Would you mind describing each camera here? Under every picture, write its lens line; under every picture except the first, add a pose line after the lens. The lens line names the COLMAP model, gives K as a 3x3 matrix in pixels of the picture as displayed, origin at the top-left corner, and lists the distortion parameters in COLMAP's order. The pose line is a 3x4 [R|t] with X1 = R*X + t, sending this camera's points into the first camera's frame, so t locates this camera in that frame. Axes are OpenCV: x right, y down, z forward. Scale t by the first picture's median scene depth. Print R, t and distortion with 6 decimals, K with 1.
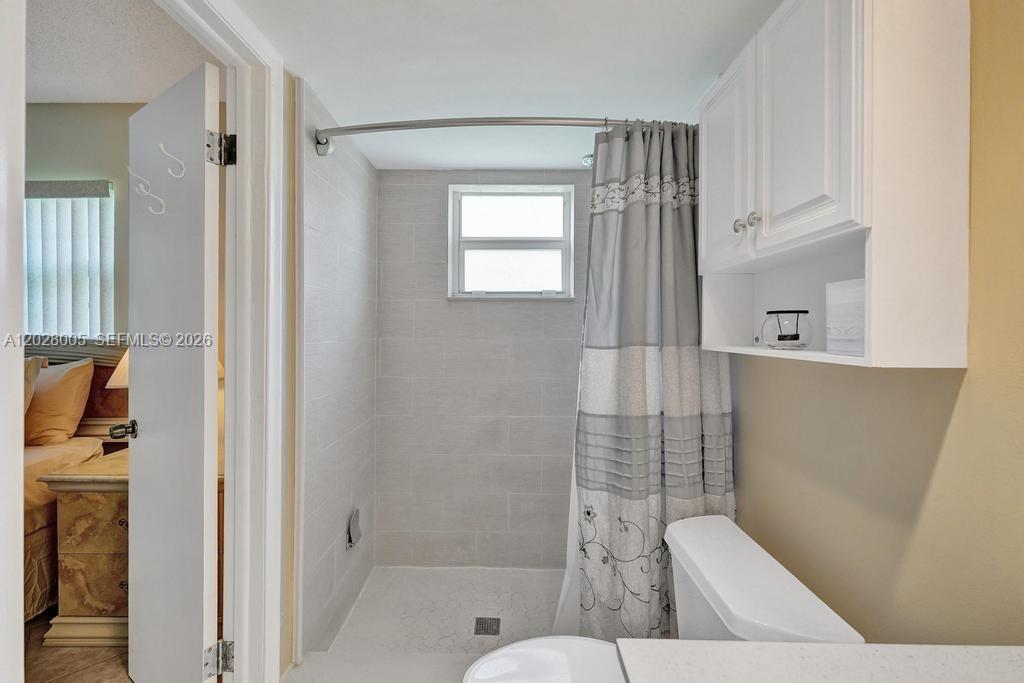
lens RADIAL K [[423.3, 0, 510.2], [0, 423.3, 334.3], [0, 0, 1]] dist [0.000261, -0.000141]
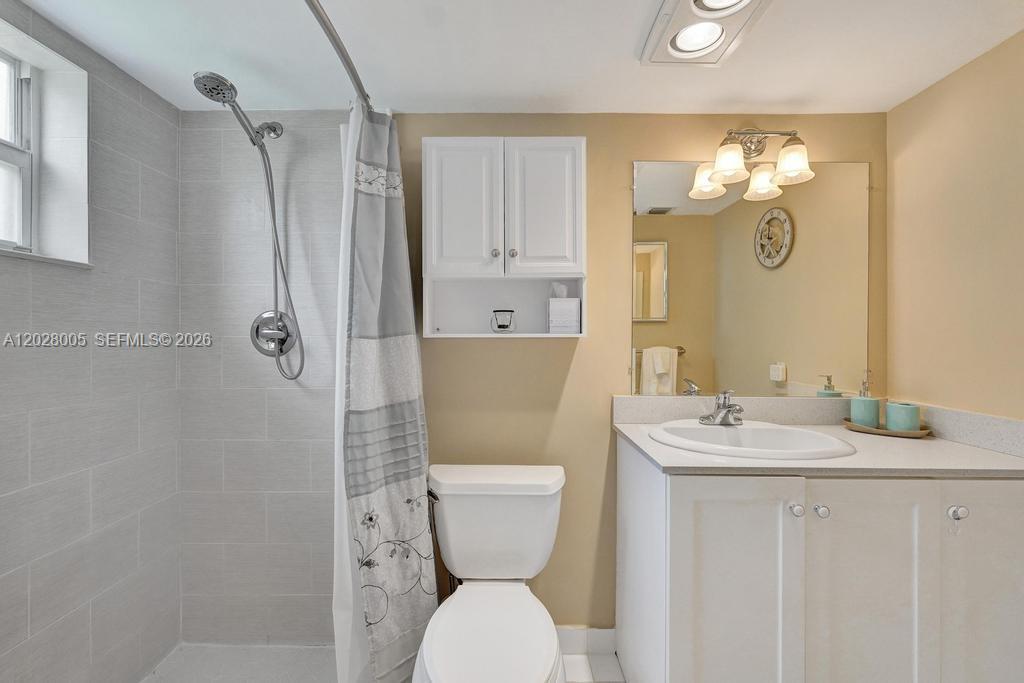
lens RADIAL K [[423.3, 0, 510.2], [0, 423.3, 334.3], [0, 0, 1]] dist [0.000261, -0.000141]
pose [[0.002919, -0.004405, 0.999986, -0.737360], [0.008432, 0.999955, 0.004380, 0.022953], [-0.999960, 0.008419, 0.002956, 0.703577]]
